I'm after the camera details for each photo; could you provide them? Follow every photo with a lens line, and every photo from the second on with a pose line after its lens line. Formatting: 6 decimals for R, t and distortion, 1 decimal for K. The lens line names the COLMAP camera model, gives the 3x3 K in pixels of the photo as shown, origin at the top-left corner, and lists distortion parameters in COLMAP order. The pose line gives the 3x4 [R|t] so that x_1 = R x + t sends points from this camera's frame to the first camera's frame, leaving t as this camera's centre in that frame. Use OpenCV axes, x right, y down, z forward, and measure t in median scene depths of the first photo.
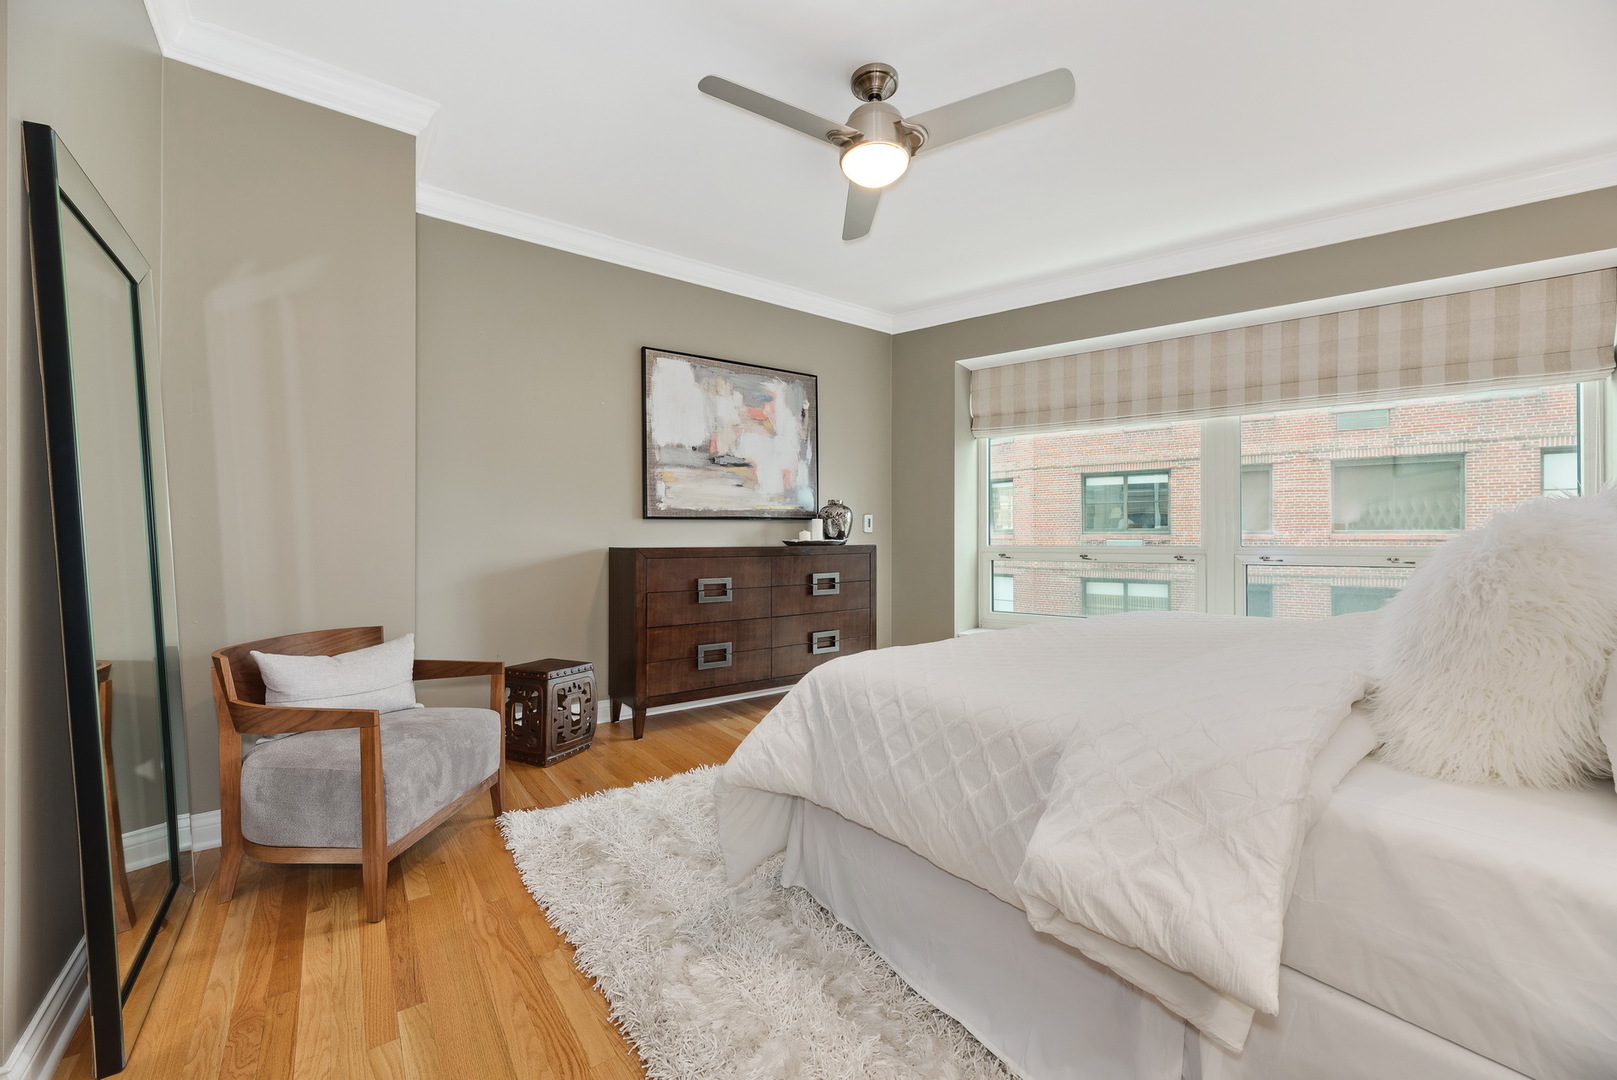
lens RADIAL K [[652.1, 0, 806.0], [0, 652.1, 539.3], [0, 0, 1]] dist [-0.002002, -0.000569]
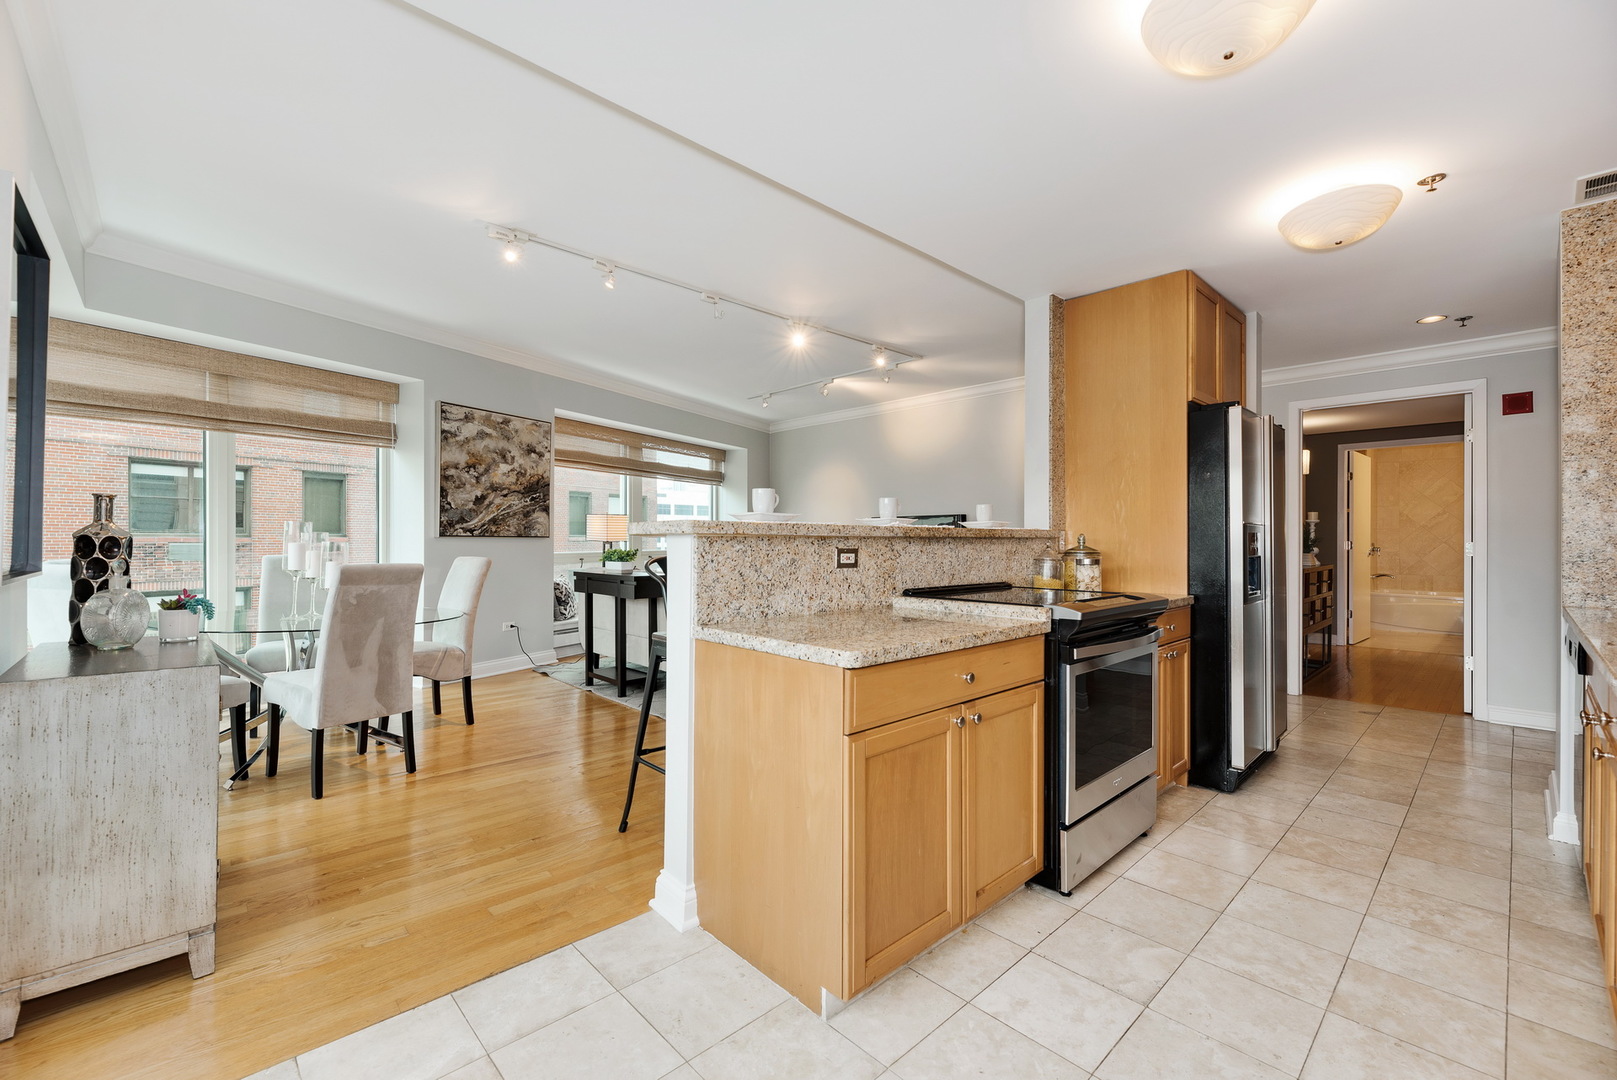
lens RADIAL K [[652.1, 0, 806.0], [0, 652.1, 539.3], [0, 0, 1]] dist [-0.002002, -0.000569]
pose [[-0.114231, 0.002063, 0.993452, -1.886654], [0.004334, 0.999989, -0.001578, 0.004223], [-0.993445, 0.004125, -0.114238, 1.298008]]
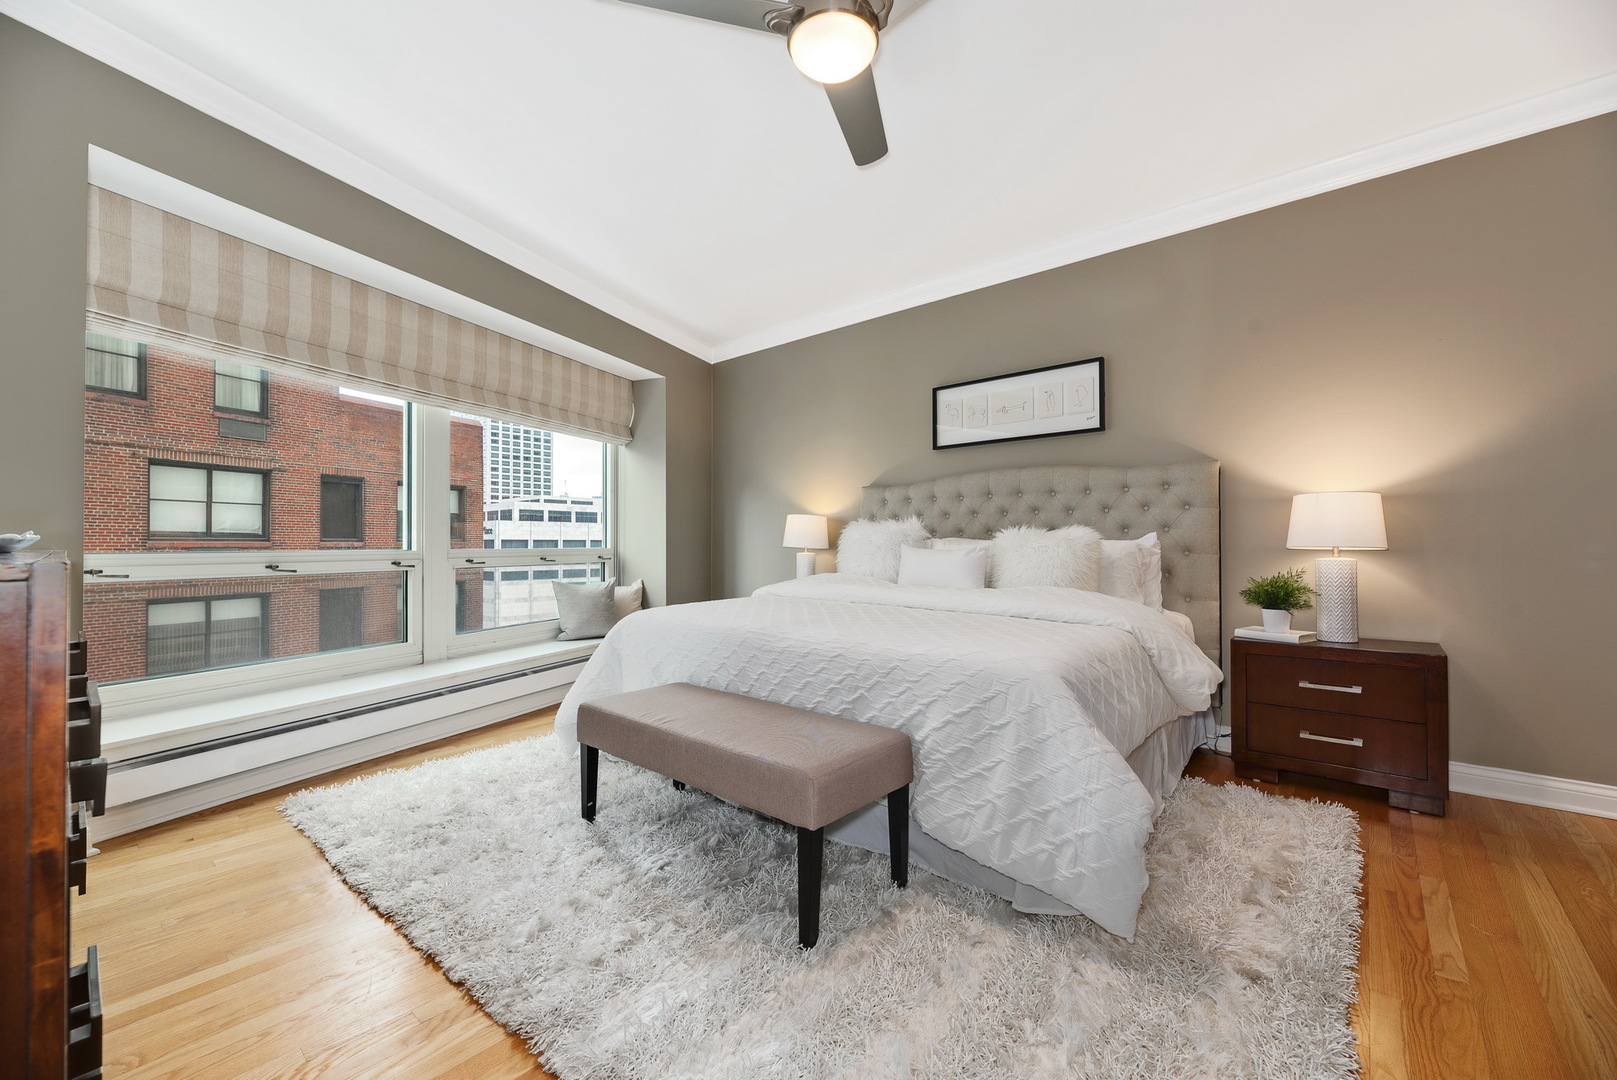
lens RADIAL K [[644.6, 0, 808.2], [0, 644.6, 543.3], [0, 0, 1]] dist [0.000976, -0.000197]
pose [[-0.219203, 0.008019, 0.975646, -0.358354], [-0.000035, 0.999966, -0.008227, 0.013359], [-0.975679, -0.001837, -0.219196, 0.656763]]
